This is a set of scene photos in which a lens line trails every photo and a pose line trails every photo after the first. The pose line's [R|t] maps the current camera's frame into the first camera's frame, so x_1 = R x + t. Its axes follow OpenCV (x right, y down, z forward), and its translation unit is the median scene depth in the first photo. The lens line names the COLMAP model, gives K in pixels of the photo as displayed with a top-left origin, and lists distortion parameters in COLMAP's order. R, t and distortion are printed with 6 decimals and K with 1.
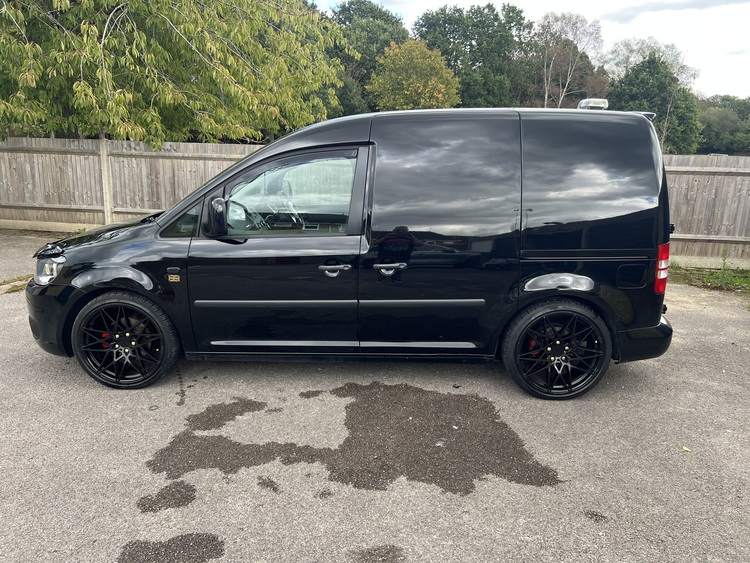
lens RADIAL K [[553.8, 0, 375.0], [0, 553.8, 281.5], [0, 0, 1]] dist [0.122029, -0.132165]
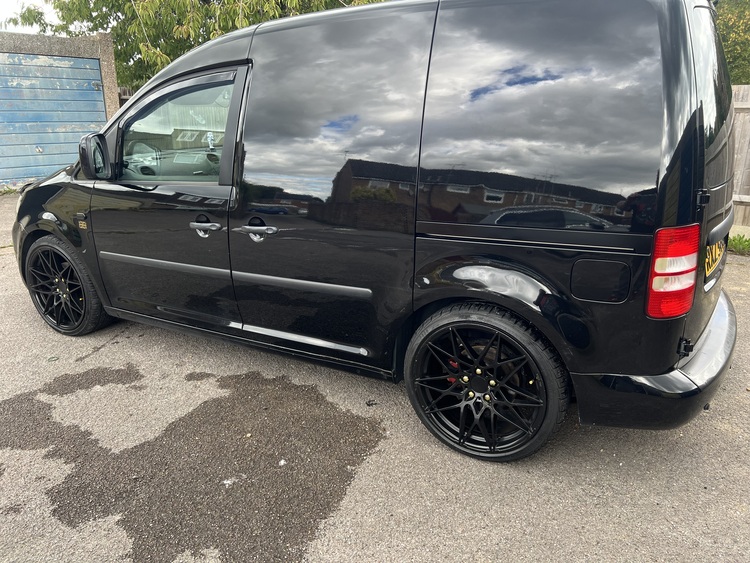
lens RADIAL K [[553.8, 0, 375.0], [0, 553.8, 281.5], [0, 0, 1]] dist [0.122029, -0.132165]
pose [[0.884692, 0.117497, -0.451125, 0.495894], [-0.085856, 0.992229, 0.090059, -0.038838], [0.458201, -0.040942, 0.887905, 0.390295]]
